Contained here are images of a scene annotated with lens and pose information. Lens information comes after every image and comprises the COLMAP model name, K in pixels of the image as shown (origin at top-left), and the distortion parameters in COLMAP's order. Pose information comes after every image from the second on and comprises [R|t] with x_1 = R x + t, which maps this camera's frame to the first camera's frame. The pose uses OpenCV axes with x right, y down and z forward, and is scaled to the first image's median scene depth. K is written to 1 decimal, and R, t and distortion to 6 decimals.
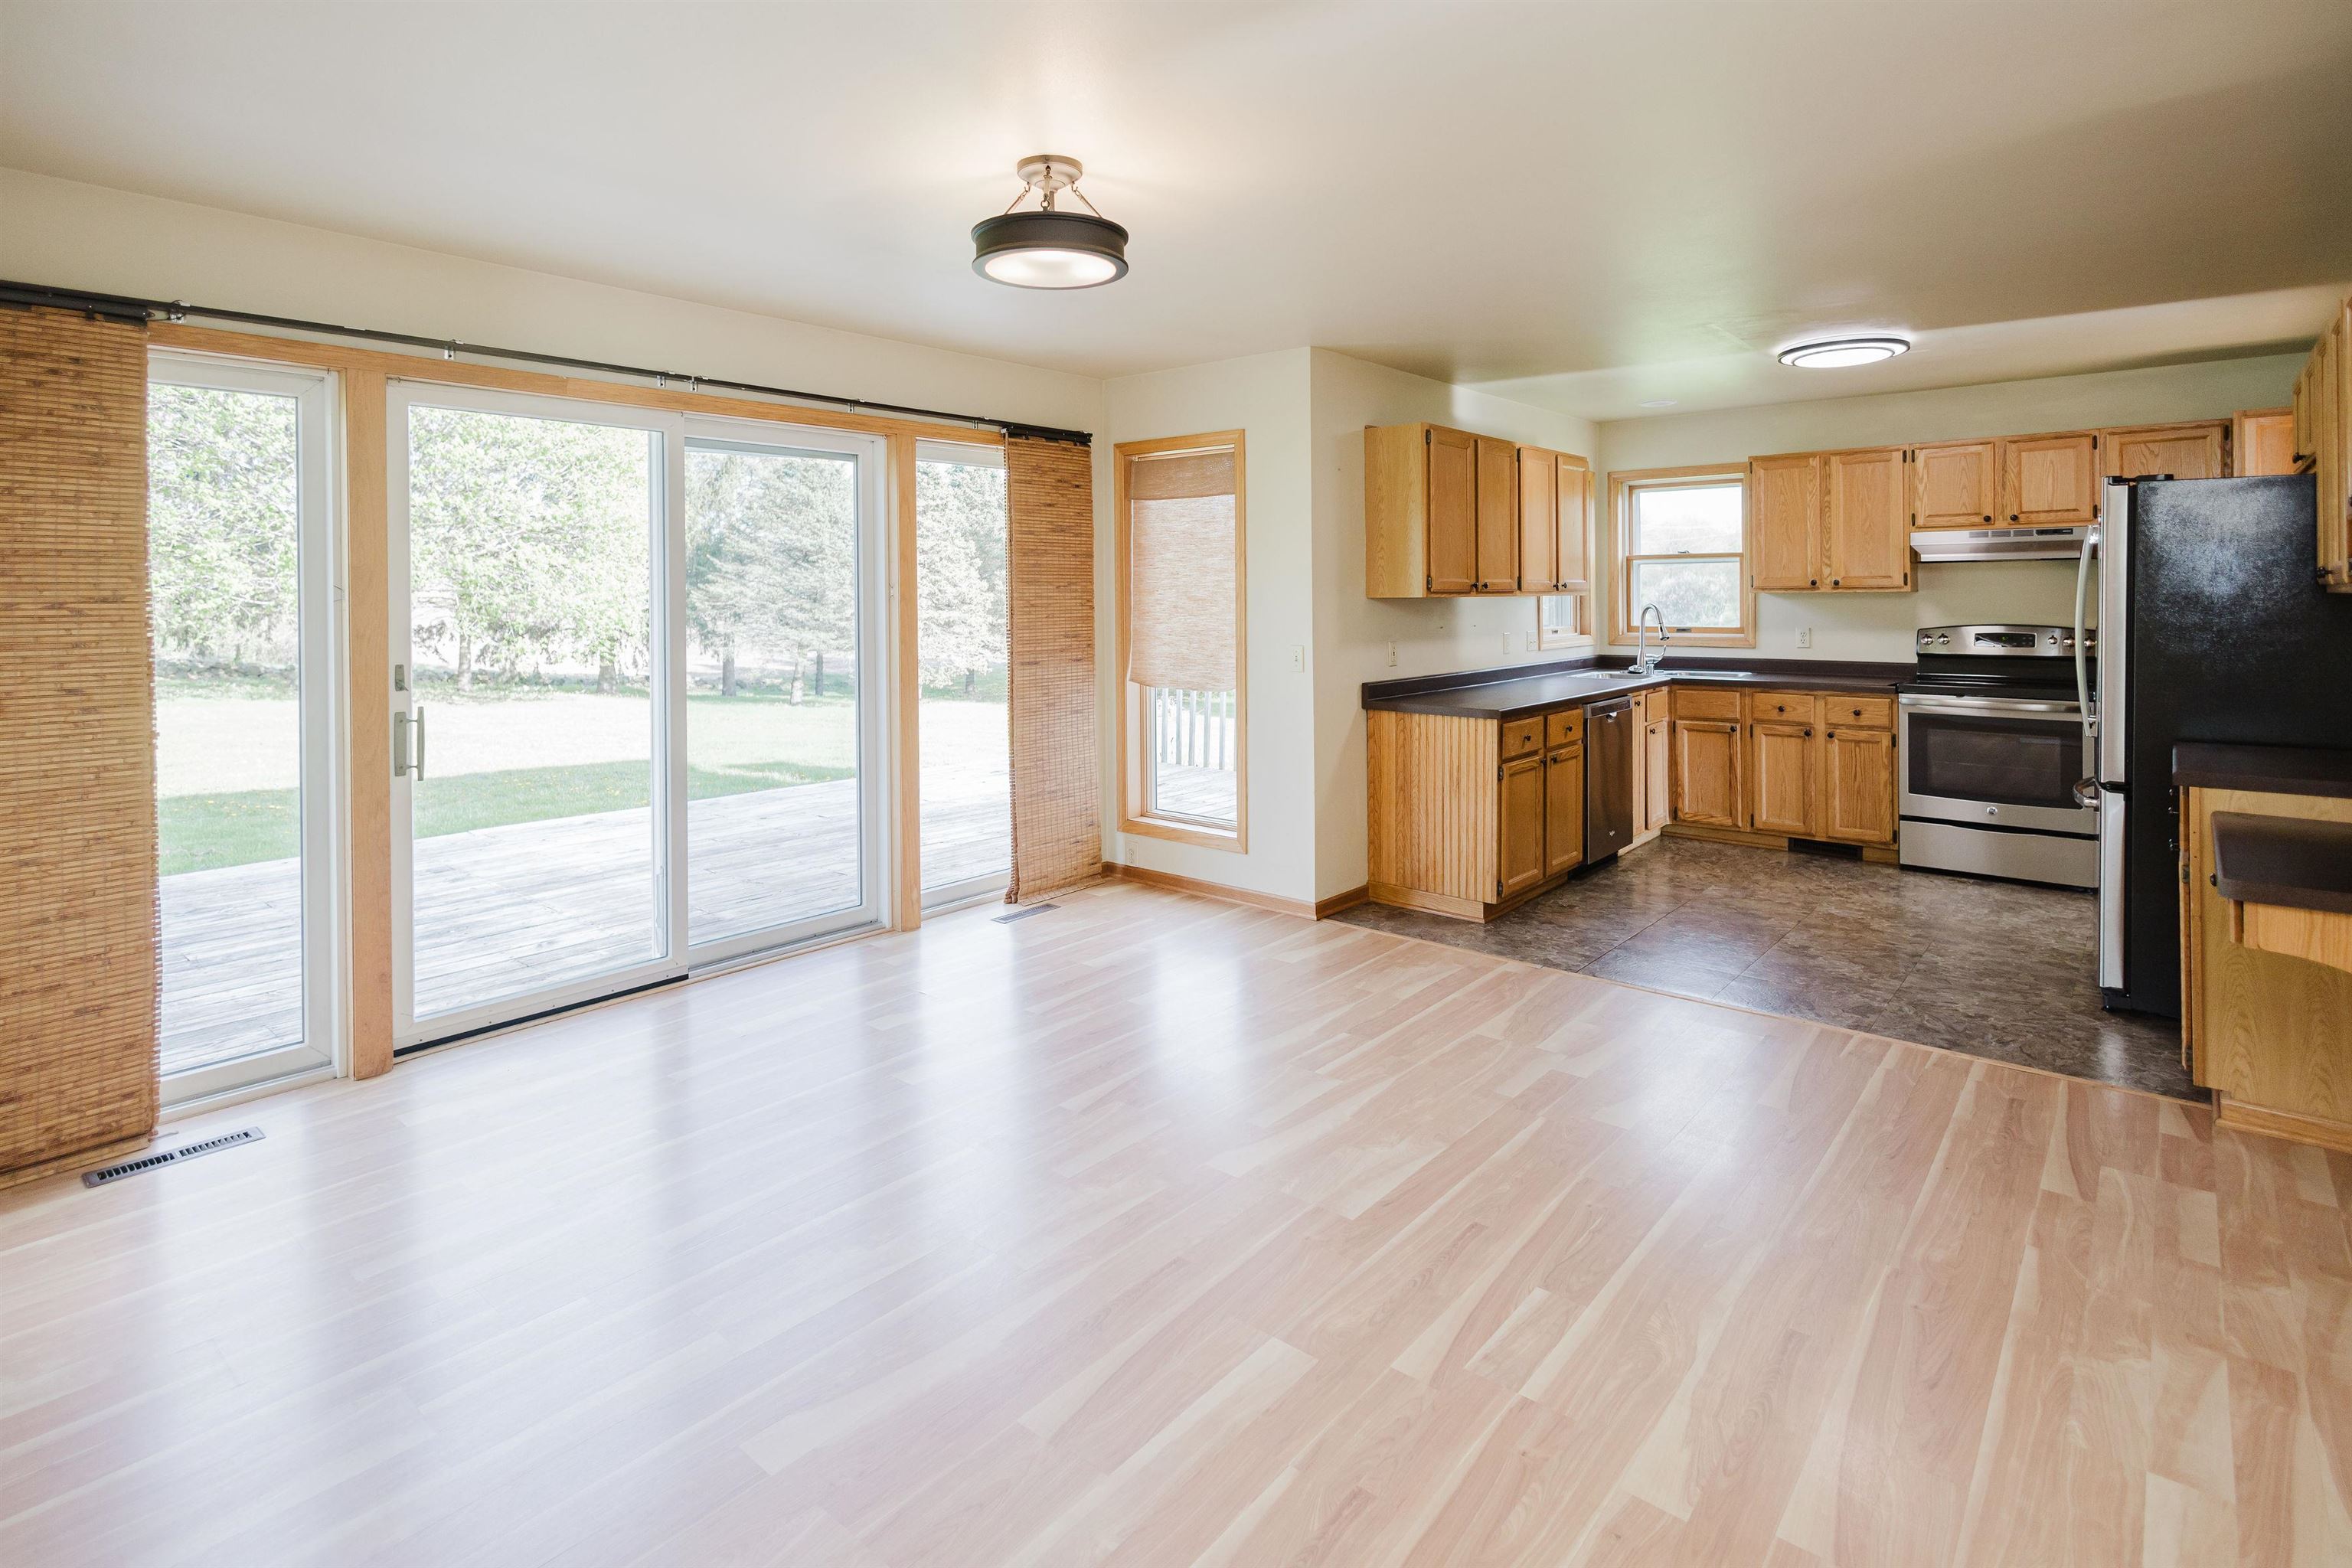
lens RADIAL K [[1160.6, 0, 1167.8], [0, 1160.6, 611.5], [0, 0, 1]] dist [-0.005899, -0.002400]
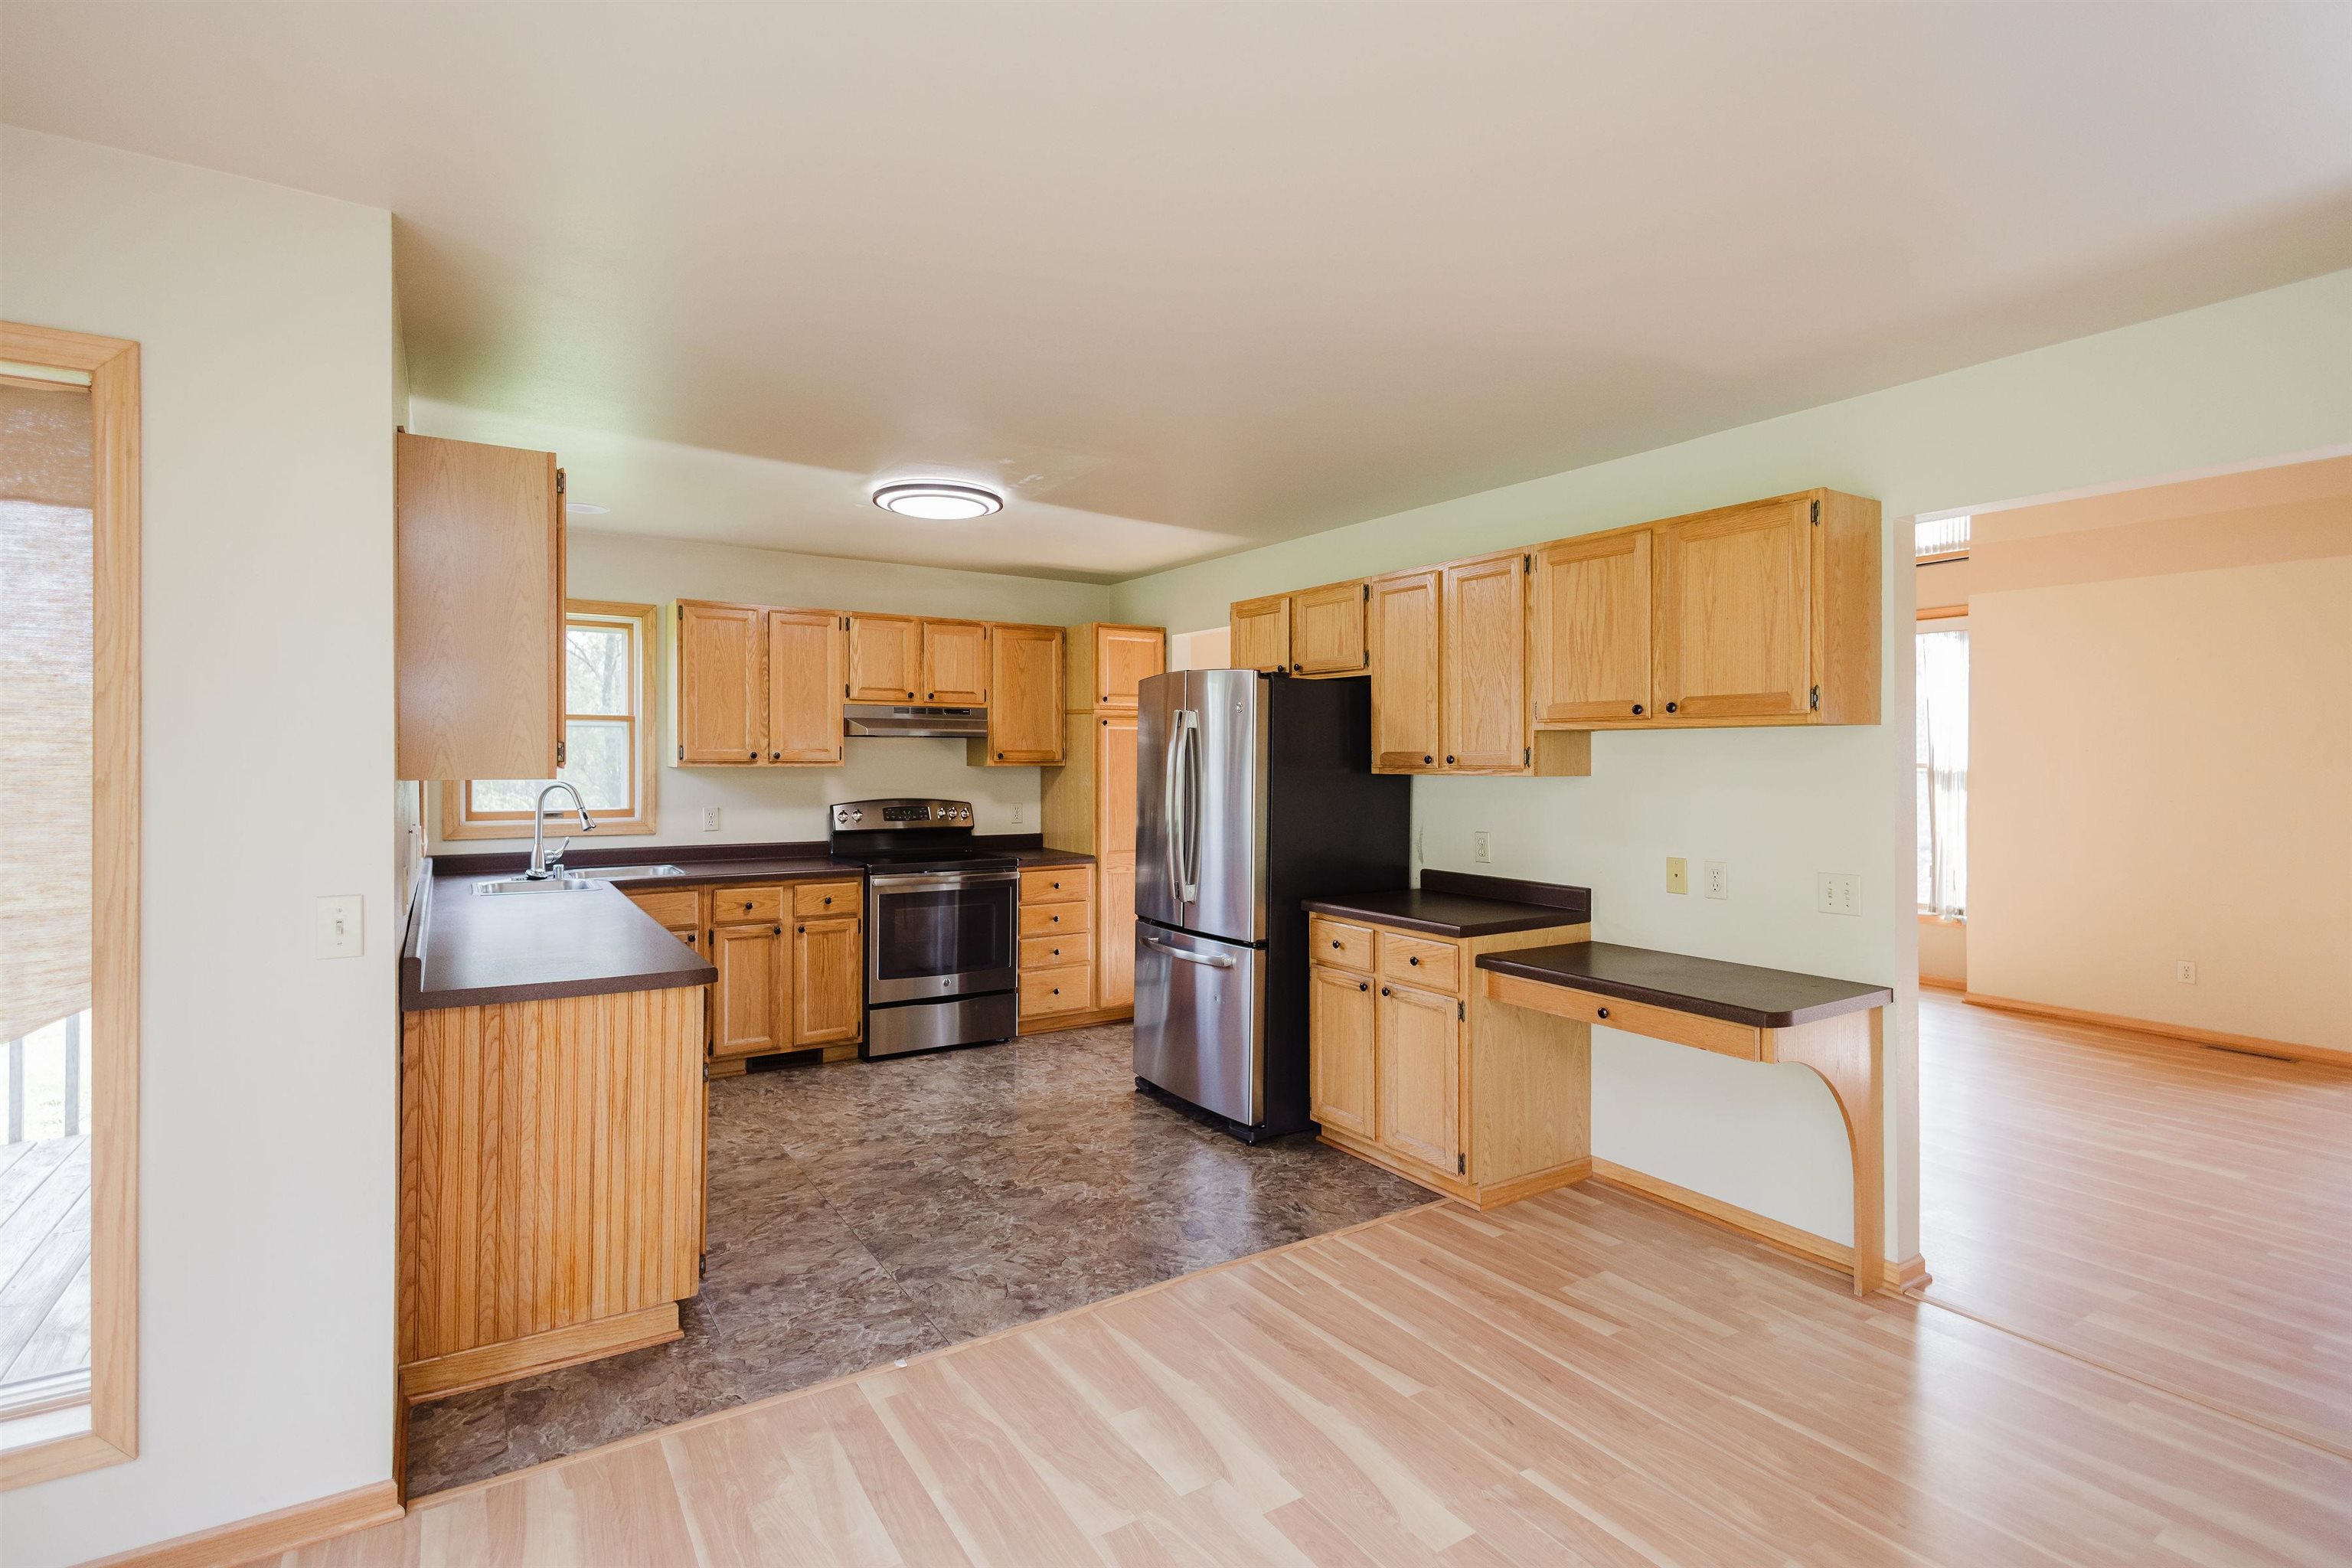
lens RADIAL K [[1110.8, 0, 1164.2], [0, 1110.8, 742.7], [0, 0, 1]] dist [-0.004718, 0.001111]
pose [[0.285827, 0.022352, 0.958020, -0.160258], [0.007526, 0.999645, -0.025569, -0.011454], [-0.958252, 0.014519, 0.285557, 0.493791]]
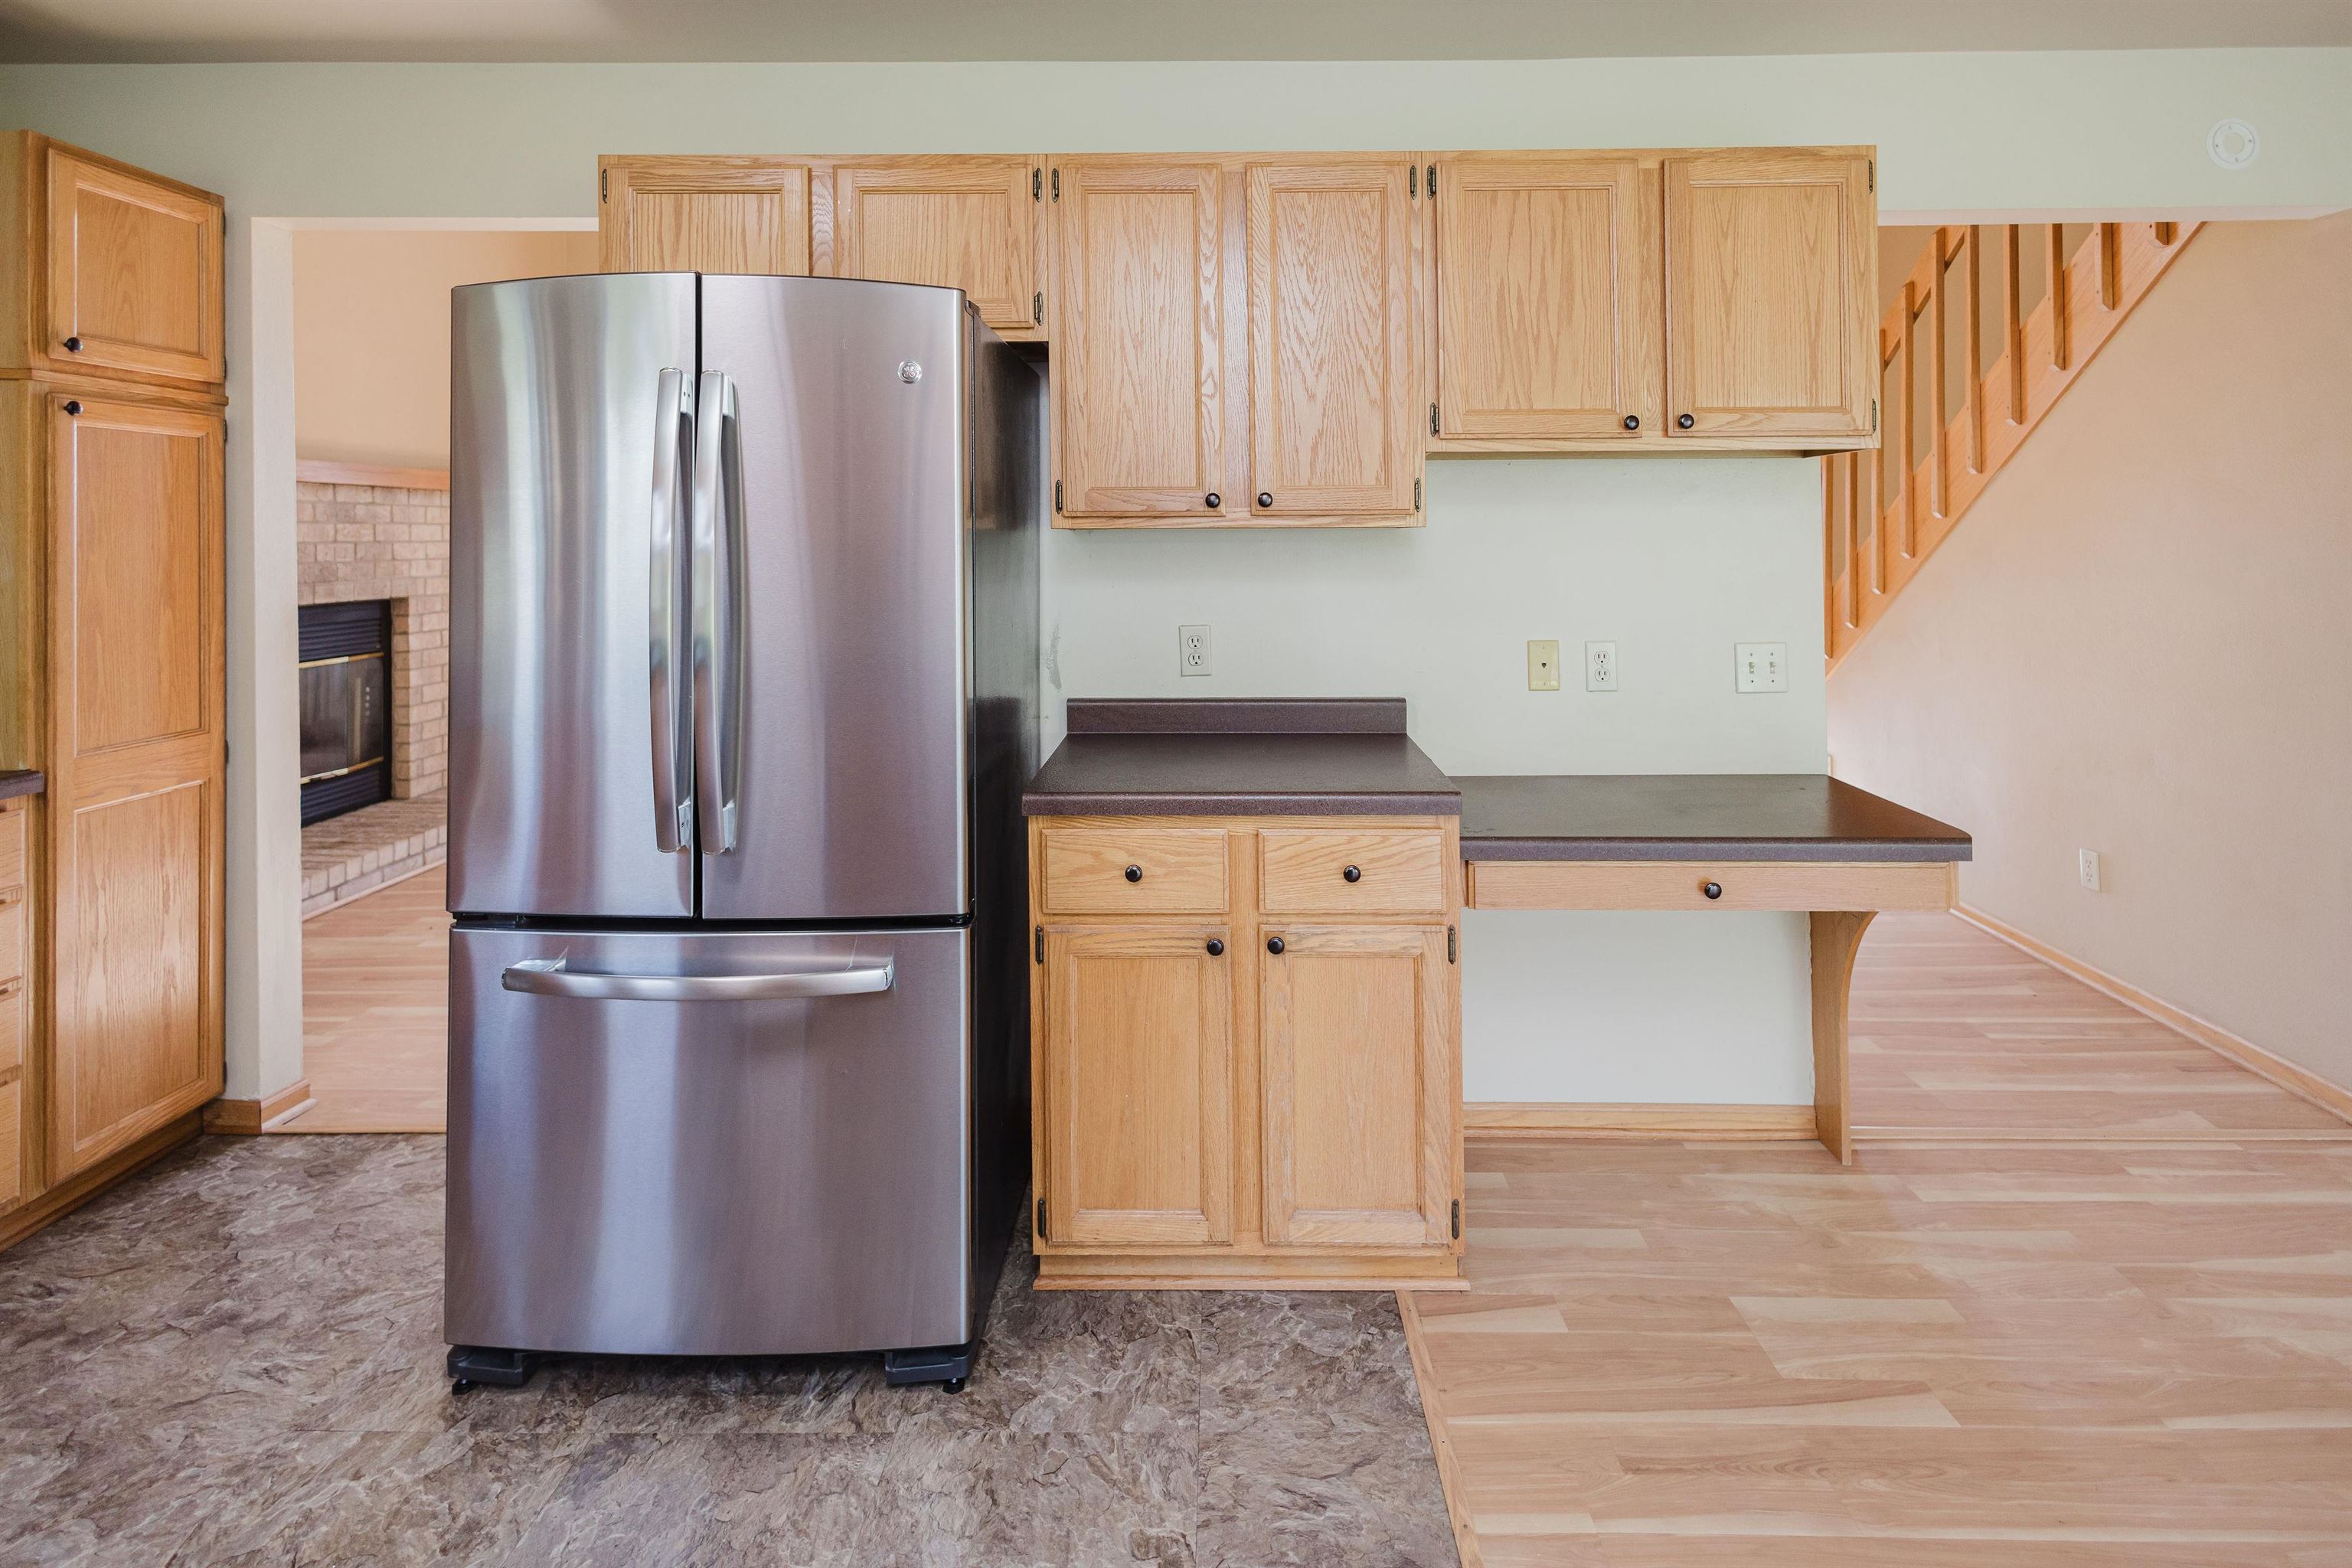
lens RADIAL K [[1164.9, 0, 1172.3], [0, 1164.9, 546.0], [0, 0, 1]] dist [0.012618, -0.002192]
pose [[-0.642919, 0.012945, 0.765825, 0.241219], [0.020491, 0.999790, 0.000303, -0.002552], [-0.765660, 0.015887, -0.643049, 0.797192]]
